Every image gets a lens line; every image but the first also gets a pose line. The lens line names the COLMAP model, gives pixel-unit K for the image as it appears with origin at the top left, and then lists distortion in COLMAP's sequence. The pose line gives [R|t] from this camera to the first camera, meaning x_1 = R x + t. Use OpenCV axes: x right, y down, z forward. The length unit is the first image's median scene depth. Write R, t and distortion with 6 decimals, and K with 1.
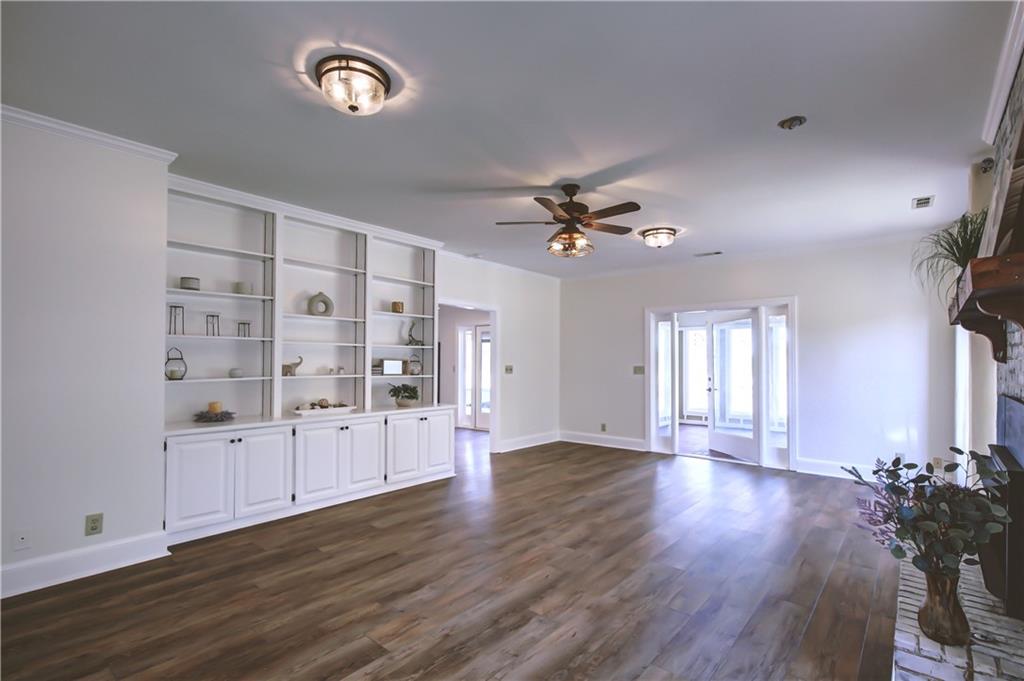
lens RADIAL K [[481.4, 0, 517.7], [0, 481.4, 343.2], [0, 0, 1]] dist [-0.002582, 0.000128]
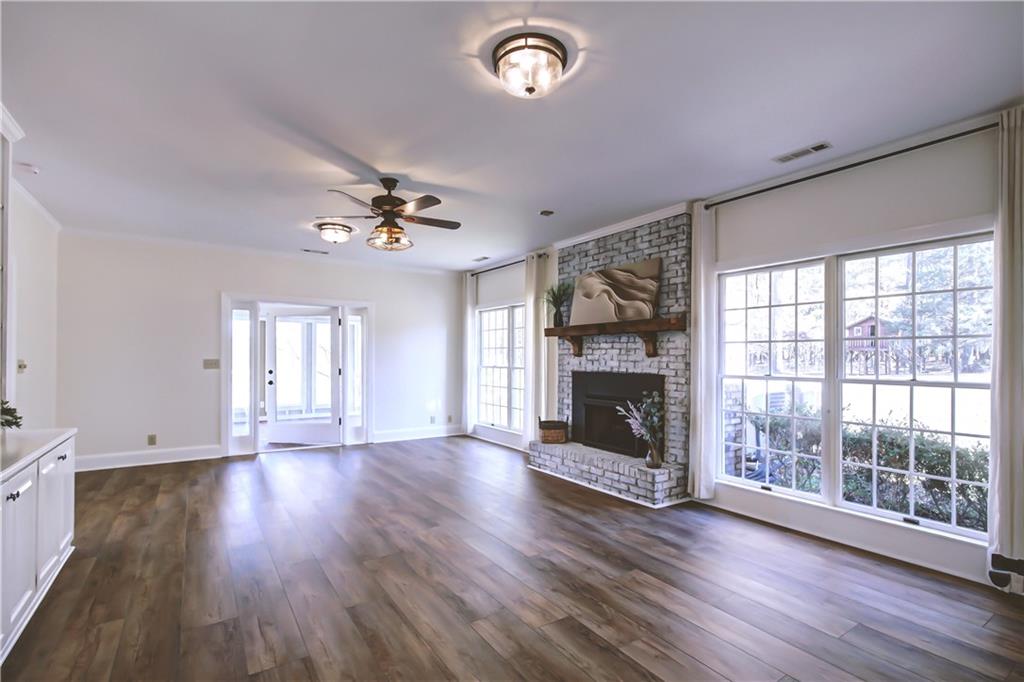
lens RADIAL K [[481.4, 0, 517.7], [0, 481.4, 343.7], [0, 0, 1]] dist [-0.002582, 0.000128]
pose [[0.266008, 0.023906, 0.963674, -0.779326], [-0.042738, 0.999002, -0.012985, 0.015090], [-0.963023, -0.037731, 0.266764, 0.469906]]
